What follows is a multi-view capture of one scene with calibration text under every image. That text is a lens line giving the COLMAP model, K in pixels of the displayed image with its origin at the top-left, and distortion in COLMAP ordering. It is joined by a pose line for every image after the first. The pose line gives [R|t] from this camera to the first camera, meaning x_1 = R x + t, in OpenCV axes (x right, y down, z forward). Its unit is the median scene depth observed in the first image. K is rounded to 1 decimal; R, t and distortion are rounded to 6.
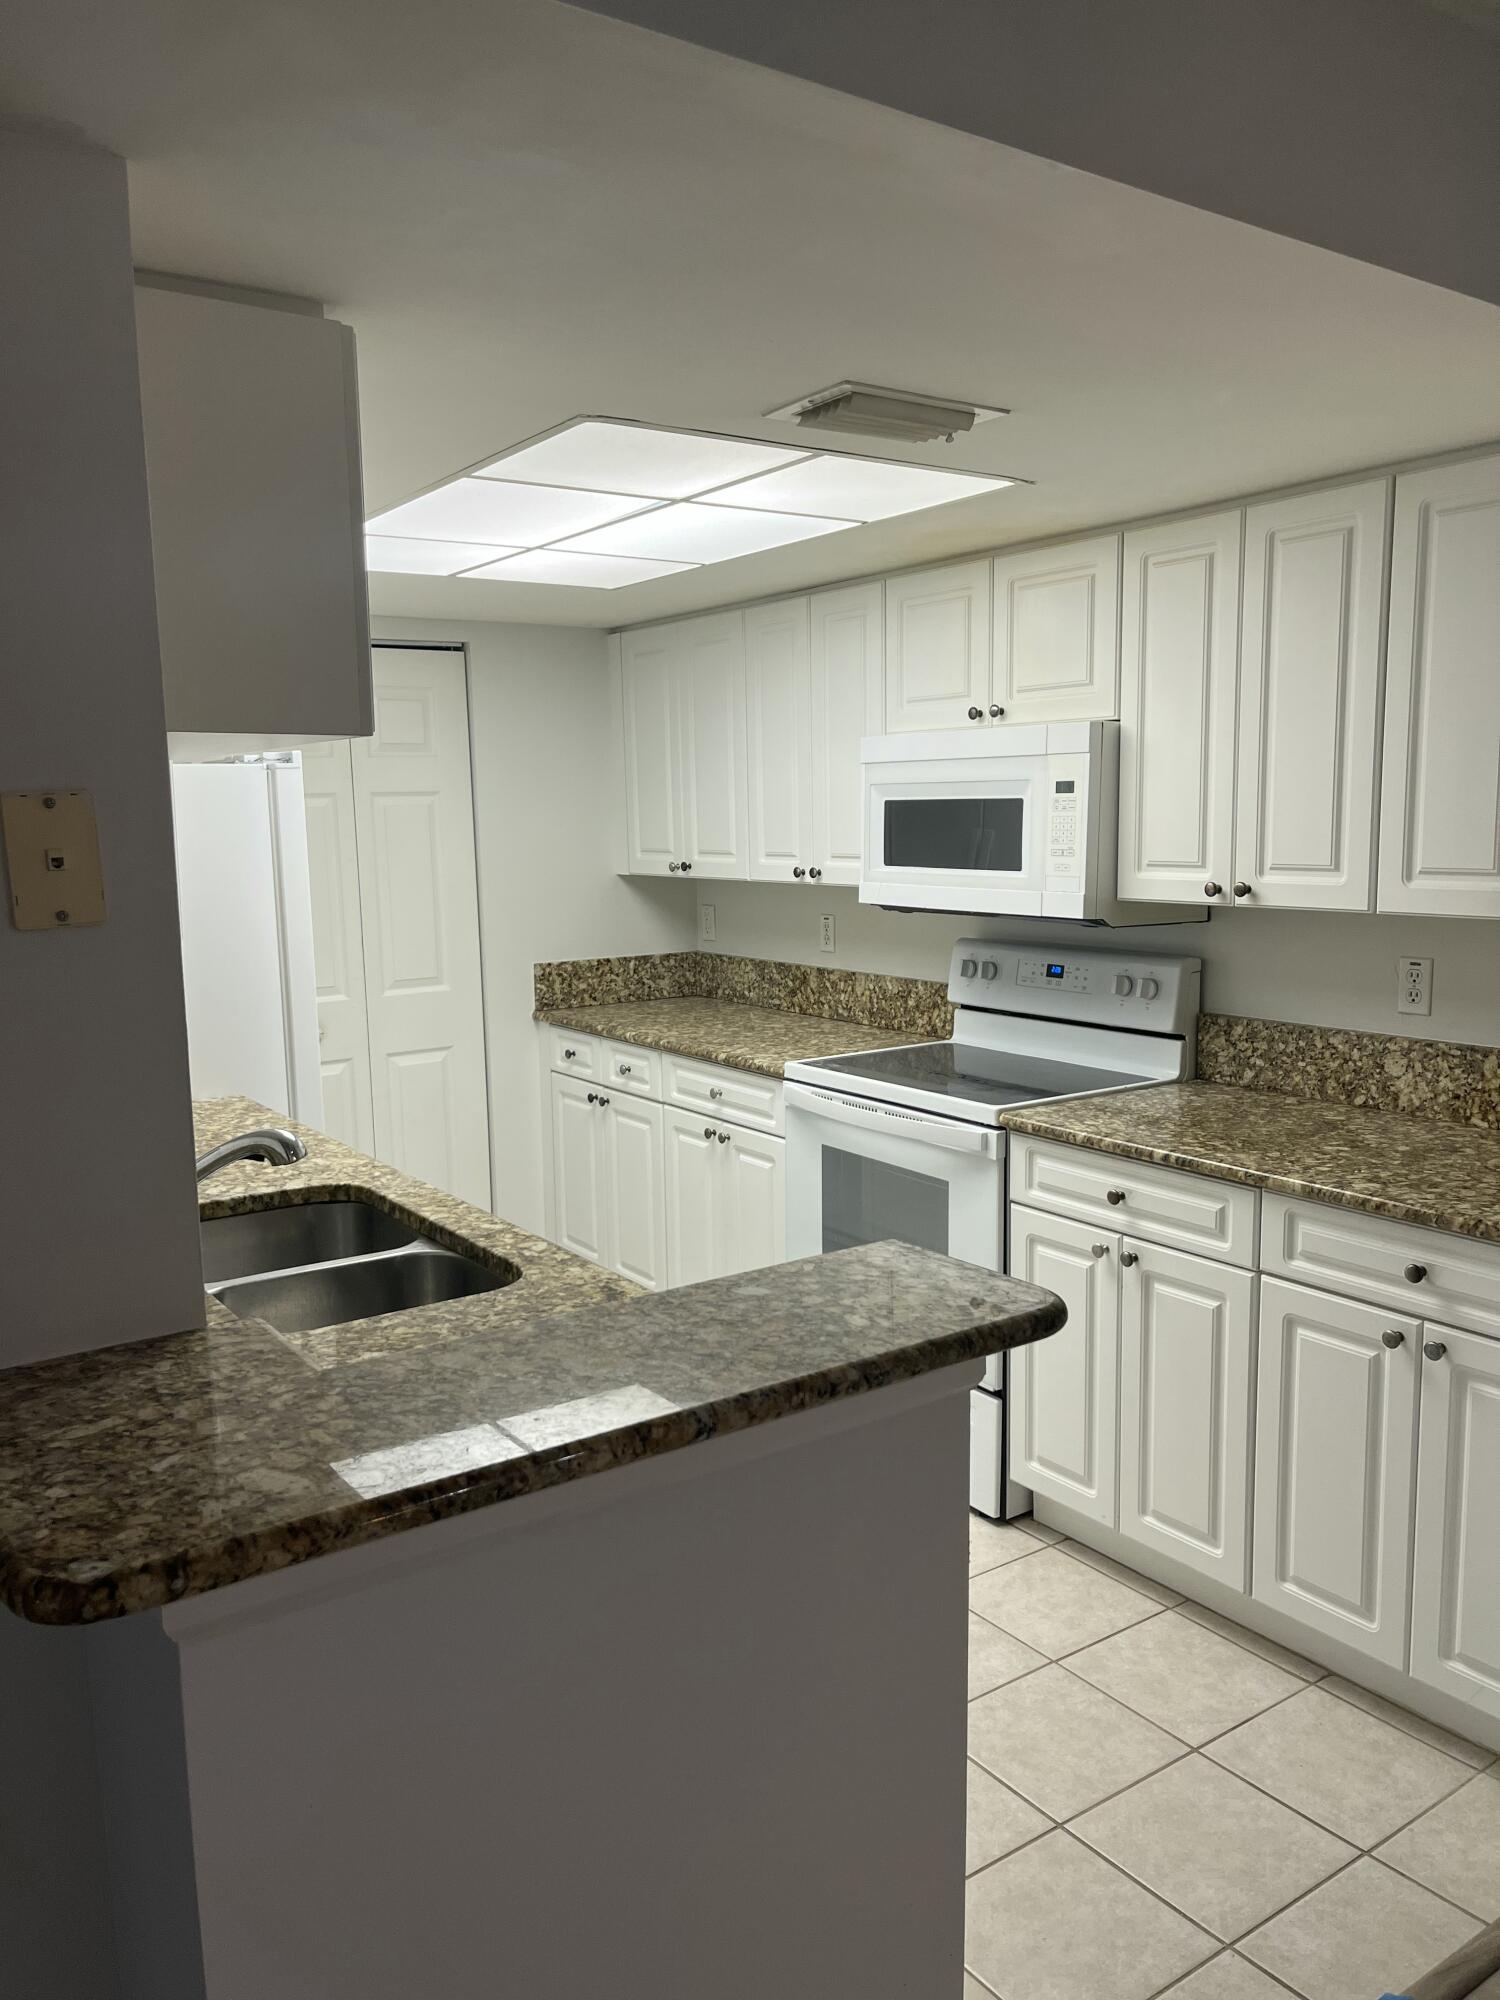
lens RADIAL K [[1498.2, 0, 752.2], [0, 1498.2, 1012.8], [0, 0, 1]] dist [0.051949, -0.080456]
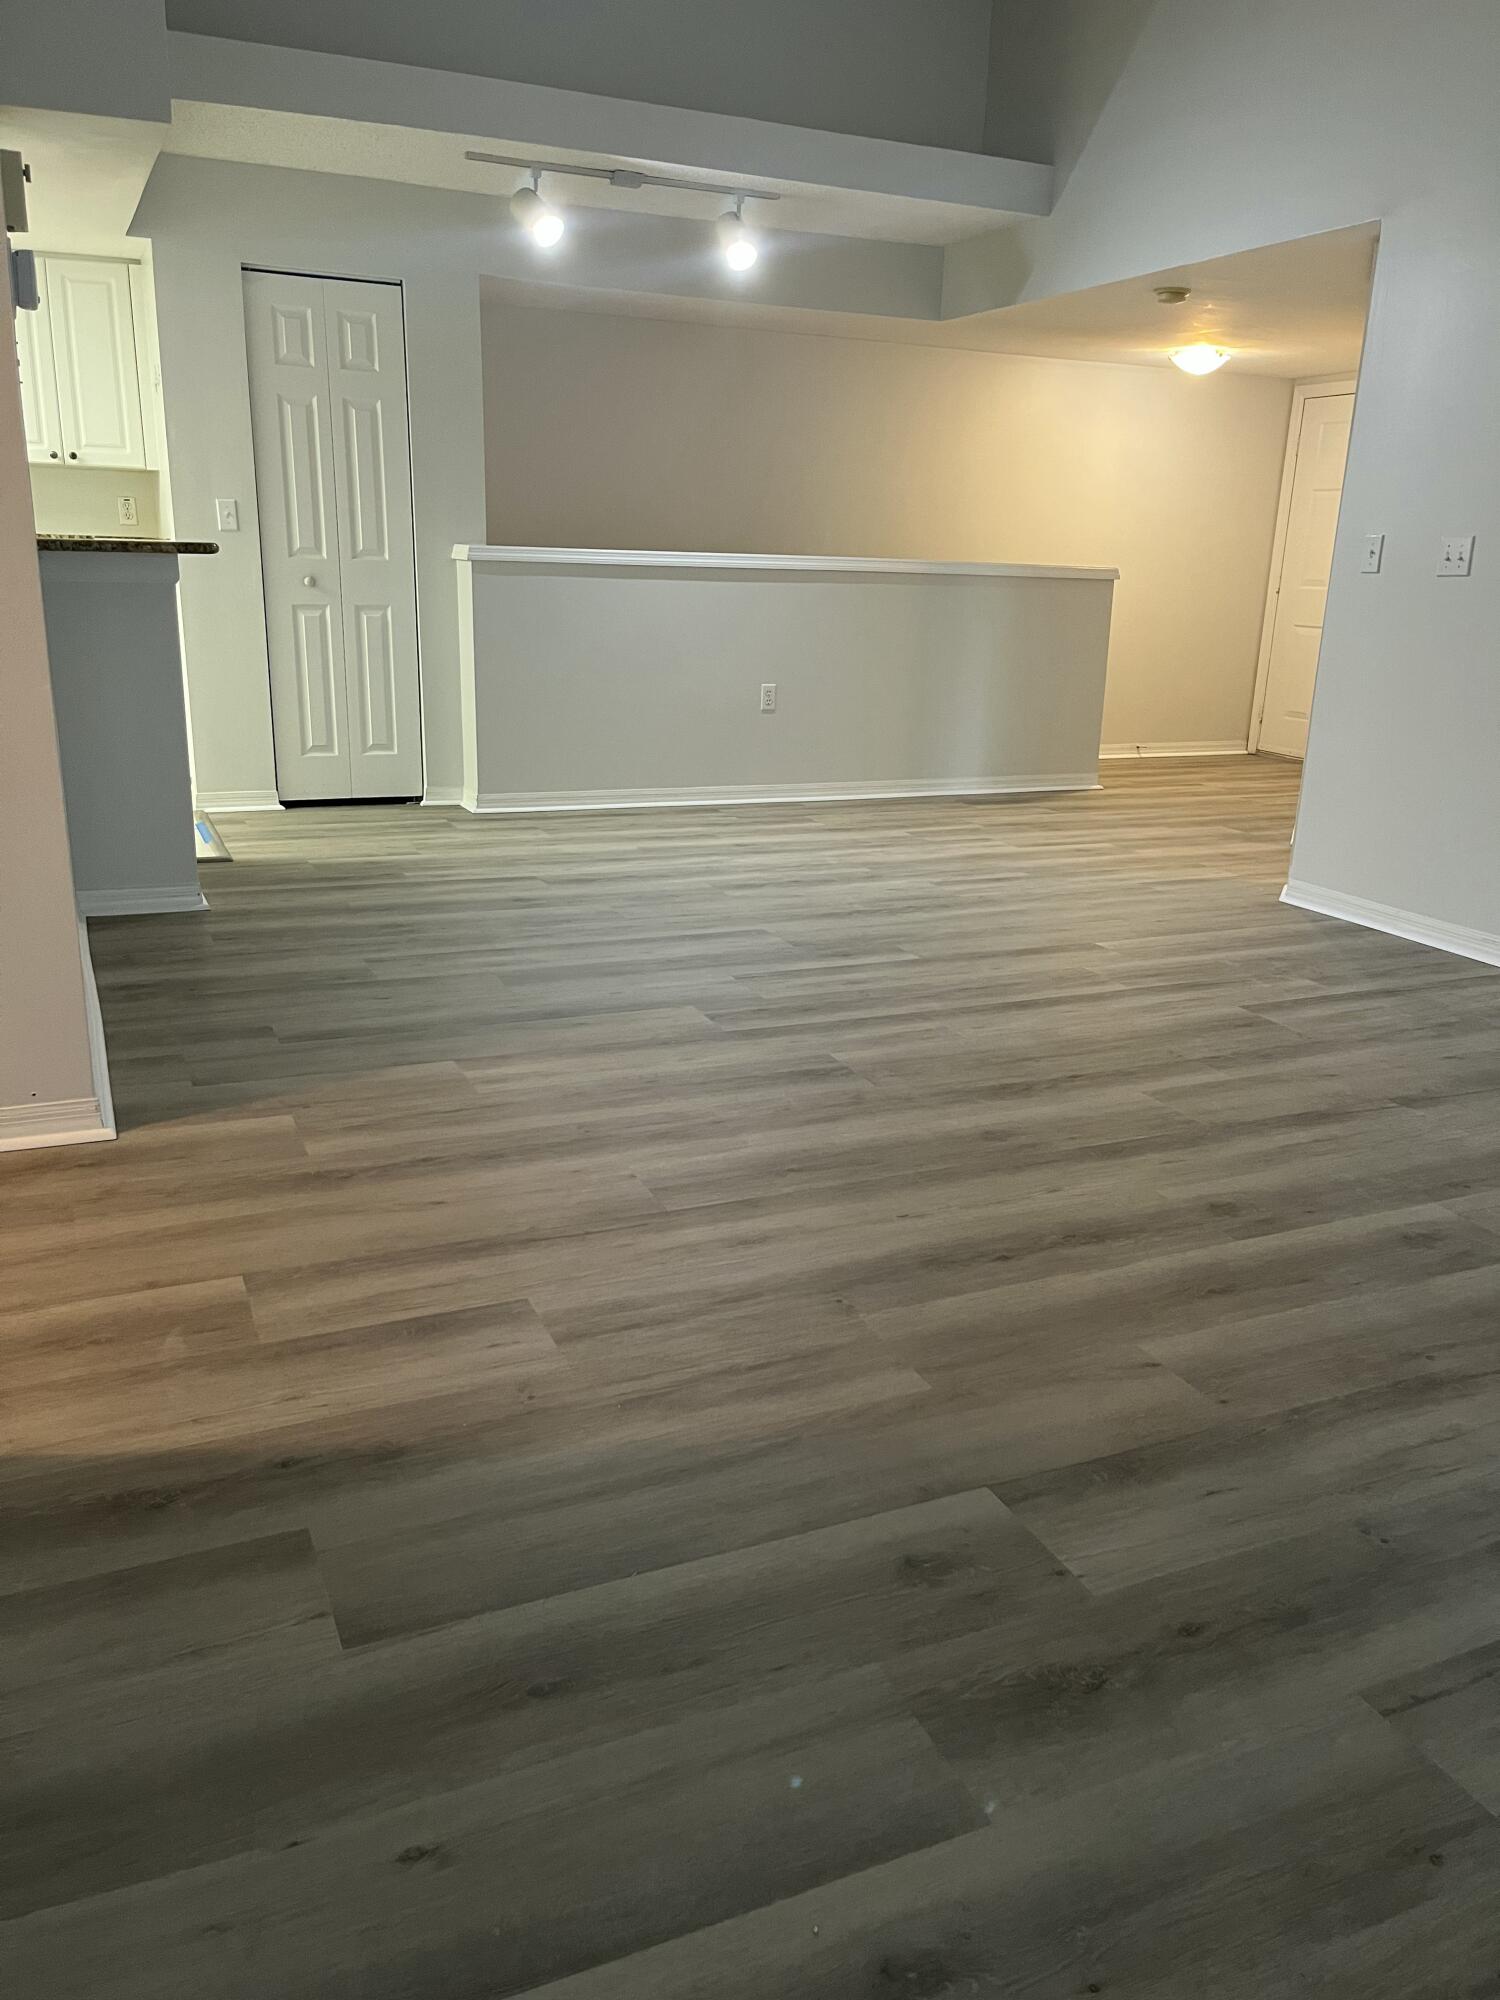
lens RADIAL K [[1498.2, 0, 748.4], [0, 1498.2, 1005.2], [0, 0, 1]] dist [0.051949, -0.080456]
pose [[0.178670, -0.257402, 0.949643, -1.647395], [0.101486, 0.964847, 0.242429, 0.233216], [-0.978661, 0.053061, 0.198512, -0.266857]]
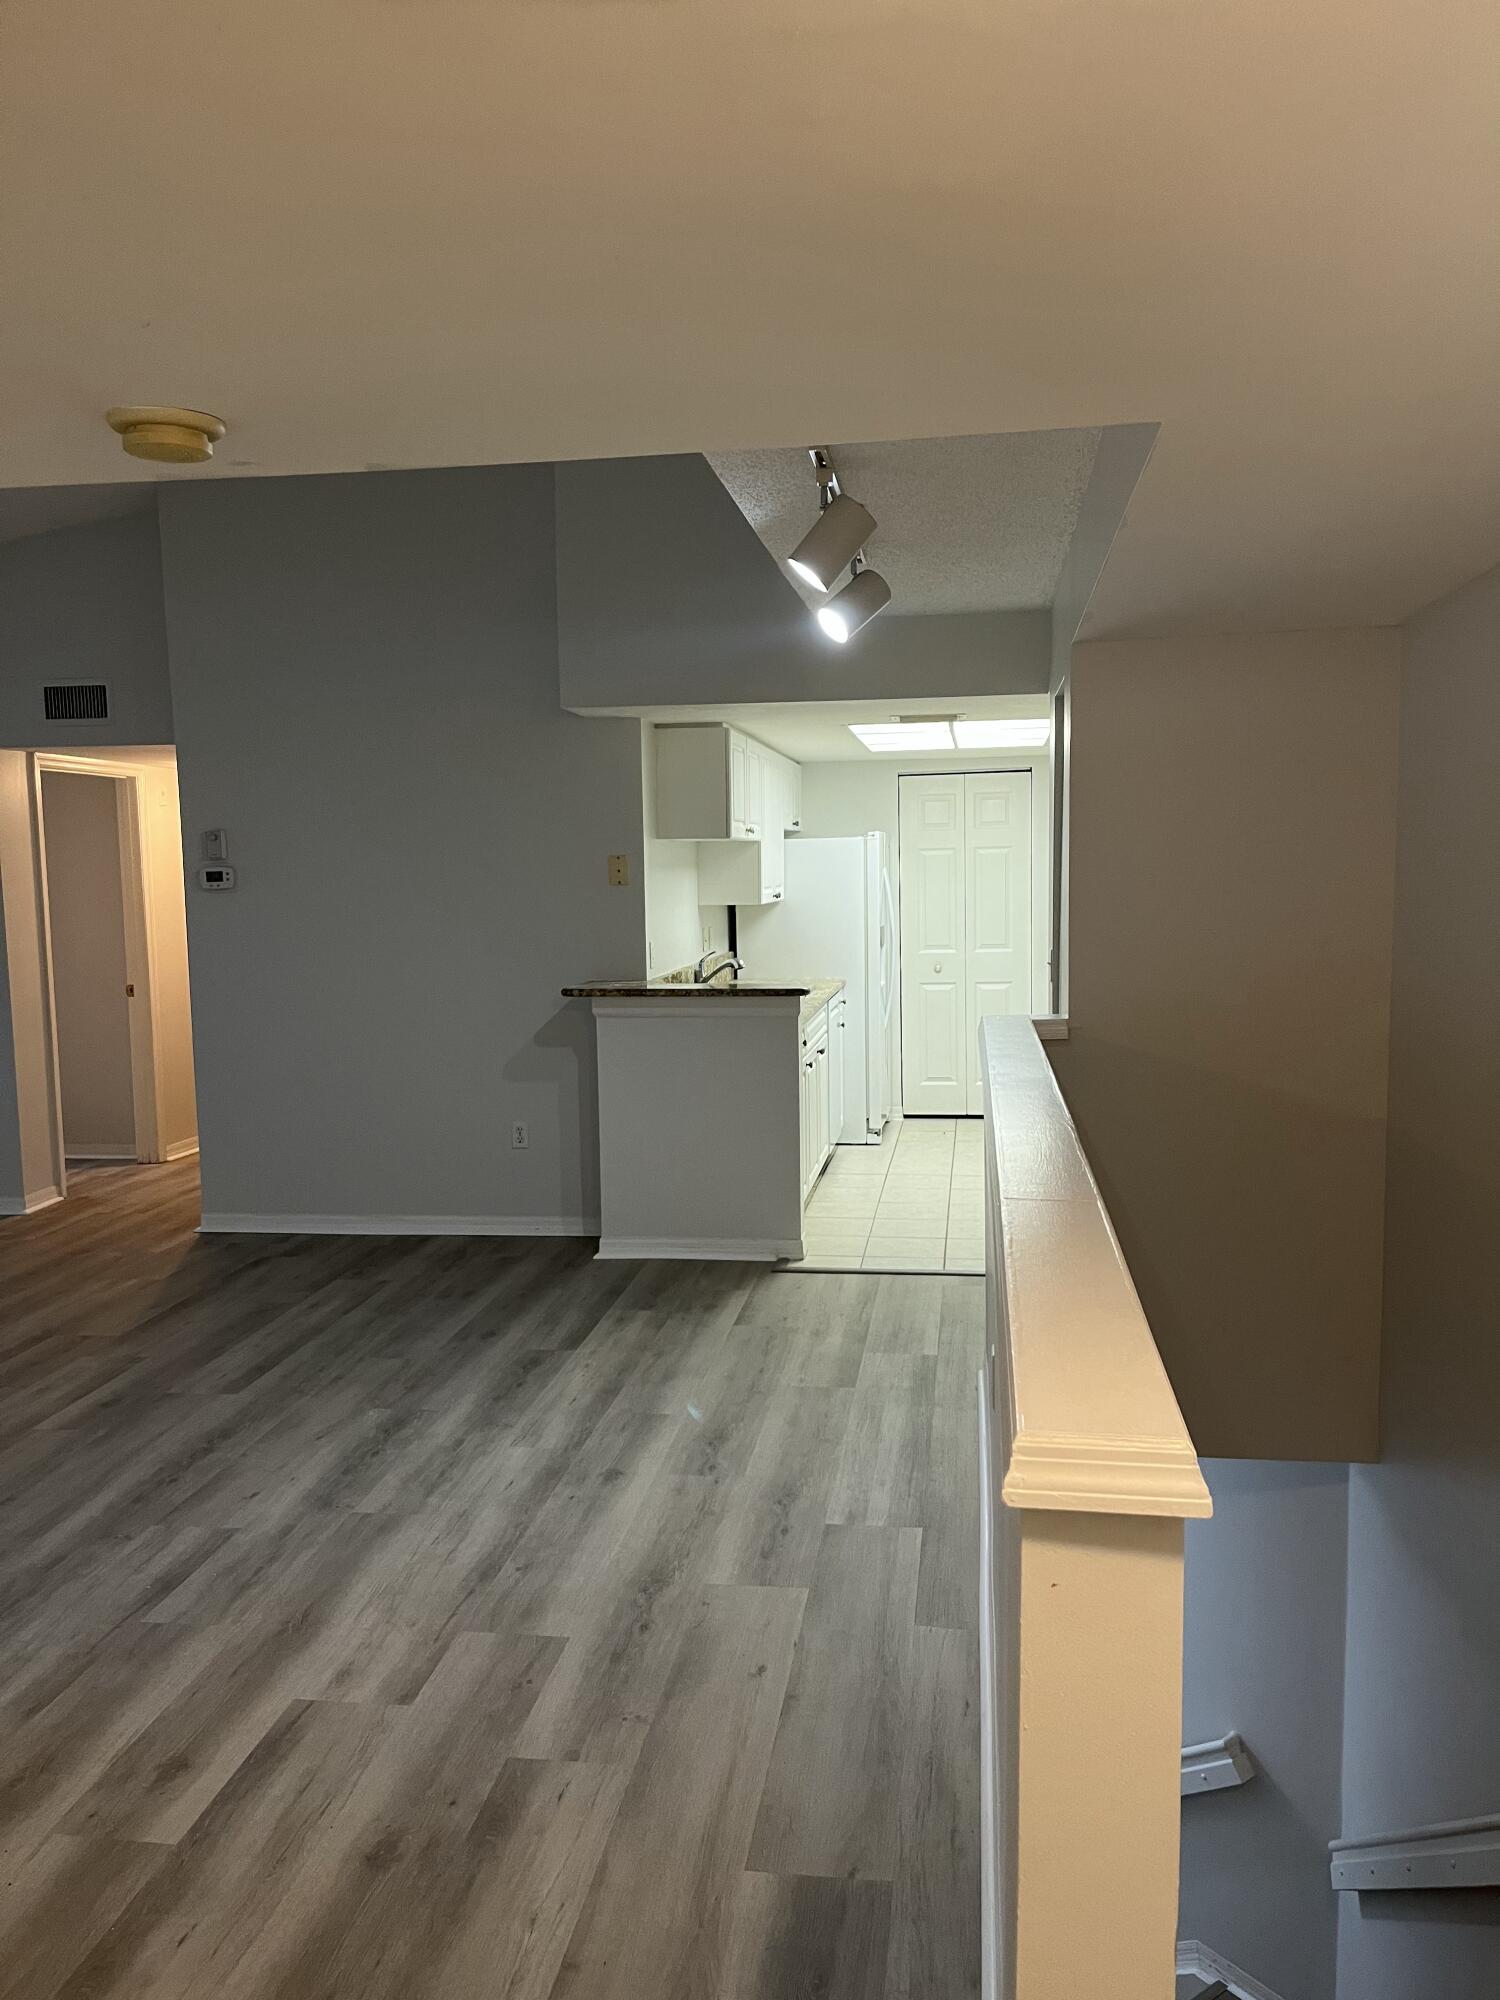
lens RADIAL K [[1498.2, 0, 762.4], [0, 1498.2, 1026.6], [0, 0, 1]] dist [0.051949, -0.080456]
pose [[0.738511, 0.082477, -0.669177, 1.694578], [-0.094358, 0.995366, 0.018545, 0.072723], [0.667606, 0.049447, 0.742871, -0.839851]]
